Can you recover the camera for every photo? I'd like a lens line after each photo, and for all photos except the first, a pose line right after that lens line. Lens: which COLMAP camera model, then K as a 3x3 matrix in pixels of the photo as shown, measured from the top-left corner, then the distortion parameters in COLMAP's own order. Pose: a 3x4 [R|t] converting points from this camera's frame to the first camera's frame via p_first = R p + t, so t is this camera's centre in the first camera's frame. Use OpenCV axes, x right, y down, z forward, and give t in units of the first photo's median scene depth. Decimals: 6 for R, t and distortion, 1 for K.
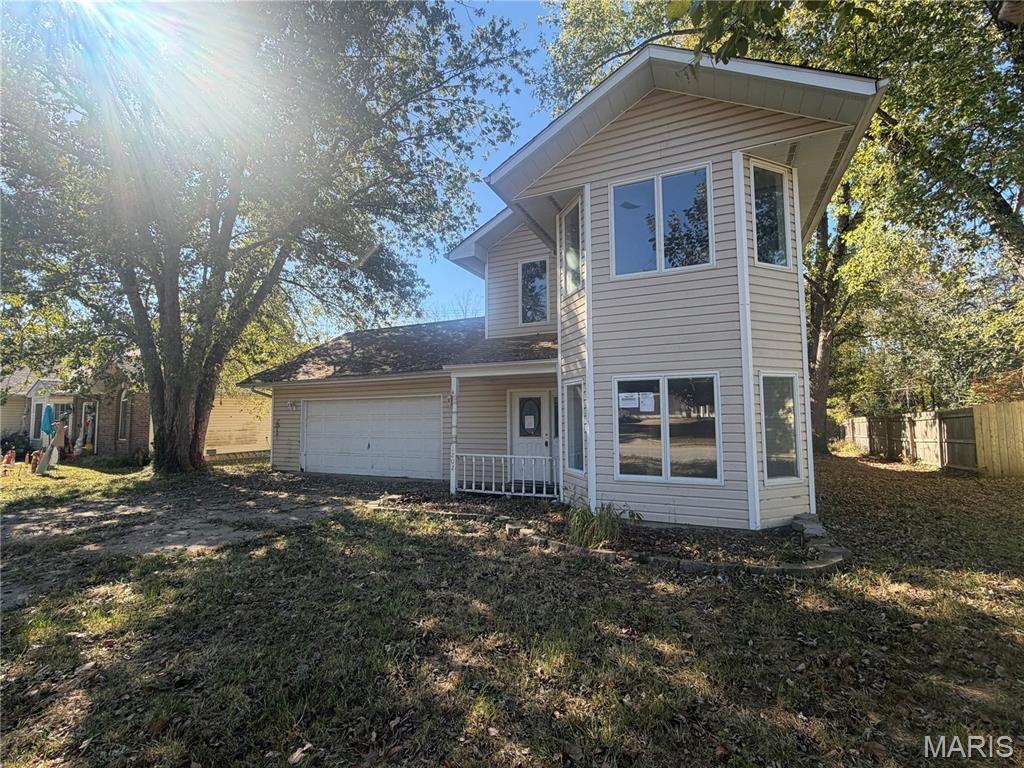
lens RADIAL K [[449.6, 0, 512.0], [0, 449.6, 384.0], [0, 0, 1]] dist [0.001454, -0.000195]
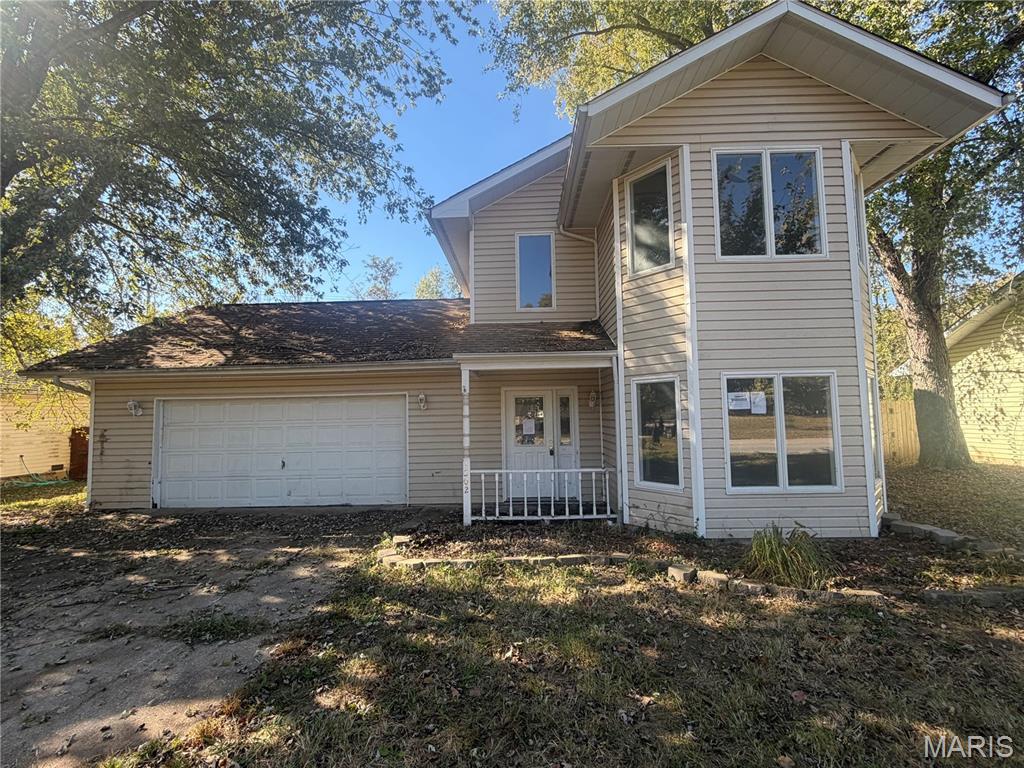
lens RADIAL K [[449.6, 0, 512.0], [0, 449.6, 384.0], [0, 0, 1]] dist [0.001454, -0.000195]
pose [[0.918709, 0.019252, 0.394466, -0.381512], [-0.017954, 0.999814, -0.006982, 0.013906], [-0.394528, -0.000668, 0.918884, 0.294332]]
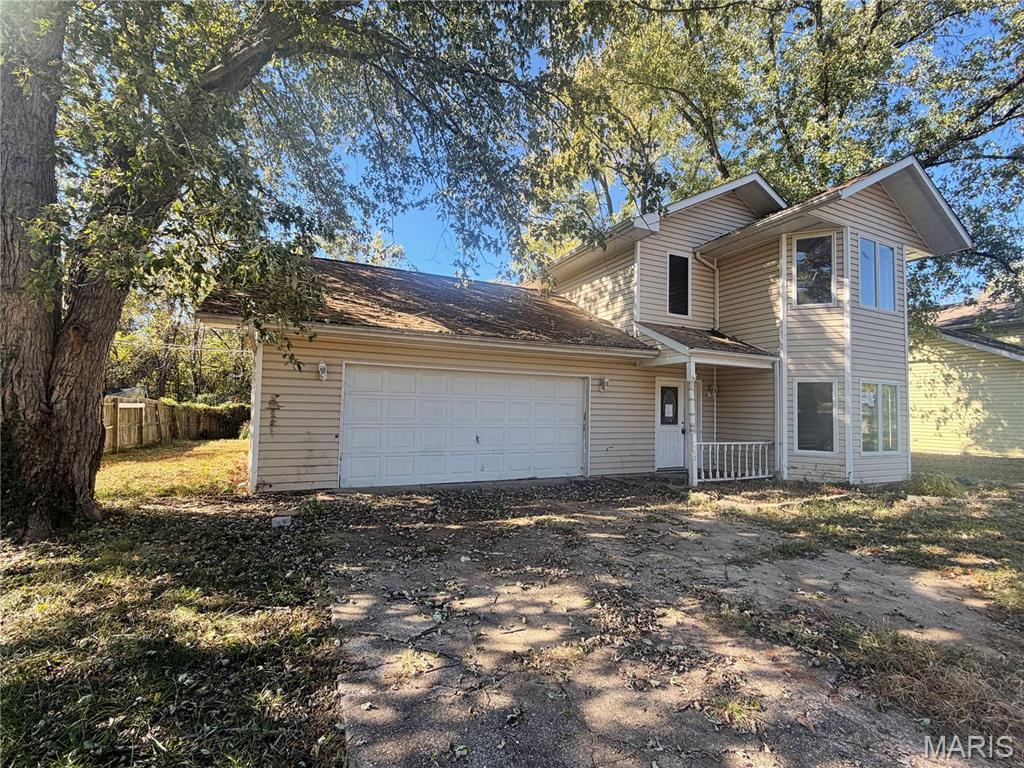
lens RADIAL K [[449.6, 0, 512.0], [0, 449.6, 384.0], [0, 0, 1]] dist [0.001454, -0.000195]
pose [[0.649436, 0.062989, 0.757803, -1.159990], [-0.084145, 0.996396, -0.010709, 0.078185], [-0.755747, -0.056811, 0.652395, 0.720603]]
